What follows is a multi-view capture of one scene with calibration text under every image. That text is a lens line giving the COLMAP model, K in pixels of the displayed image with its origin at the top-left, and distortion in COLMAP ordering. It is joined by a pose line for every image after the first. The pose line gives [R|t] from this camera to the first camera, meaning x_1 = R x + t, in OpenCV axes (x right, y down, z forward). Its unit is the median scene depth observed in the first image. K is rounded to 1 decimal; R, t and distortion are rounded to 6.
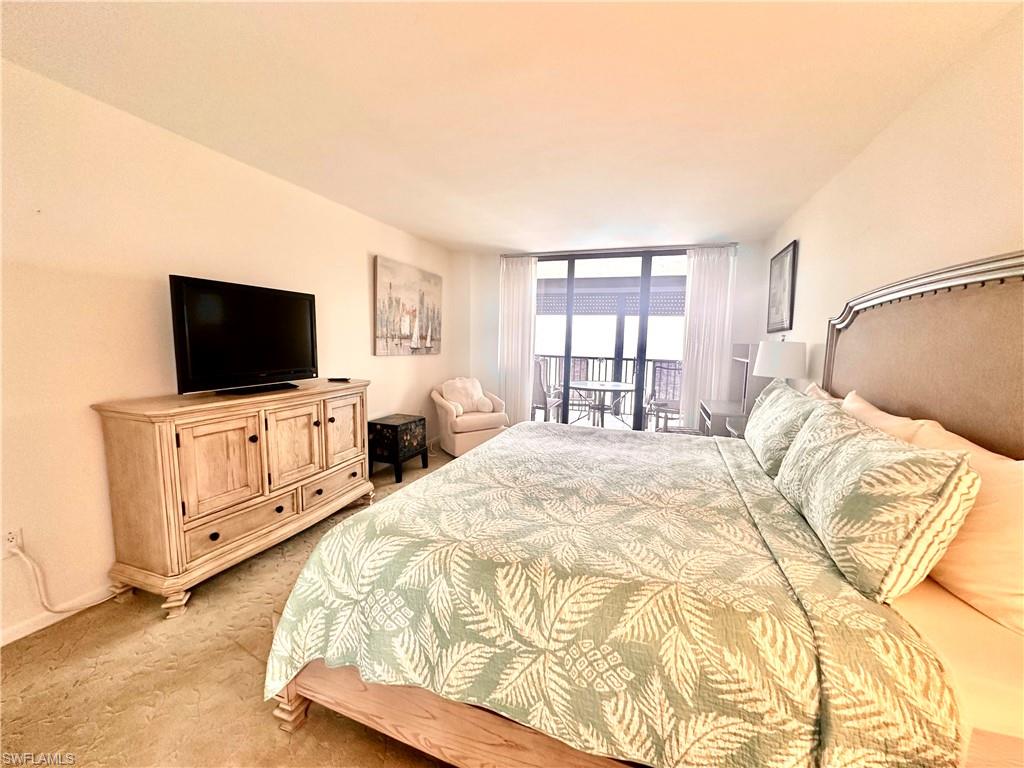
lens RADIAL K [[409.4, 0, 512.0], [0, 409.4, 384.0], [0, 0, 1]] dist [0.000234, 0.000090]
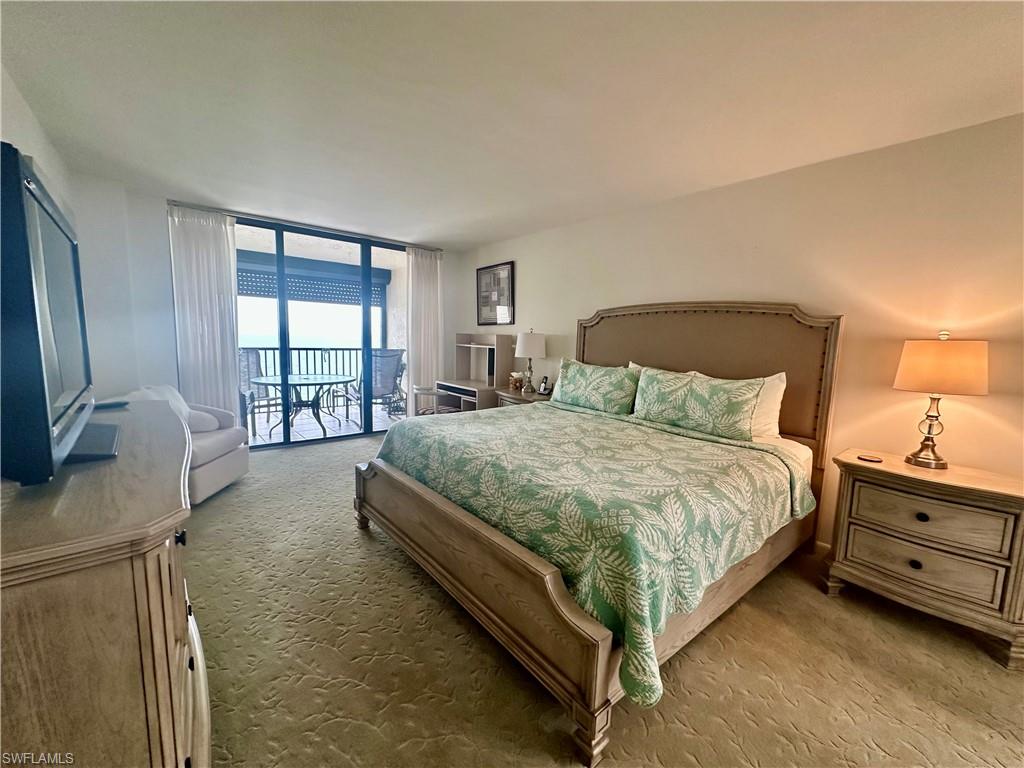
lens RADIAL K [[411.6, 0, 512.0], [0, 411.6, 384.0], [0, 0, 1]] dist [0.000812, 0.000299]
pose [[0.502410, -0.105648, 0.858150, -0.405521], [0.077053, 0.994029, 0.077265, -0.025980], [-0.861189, 0.027304, 0.507551, 0.202305]]
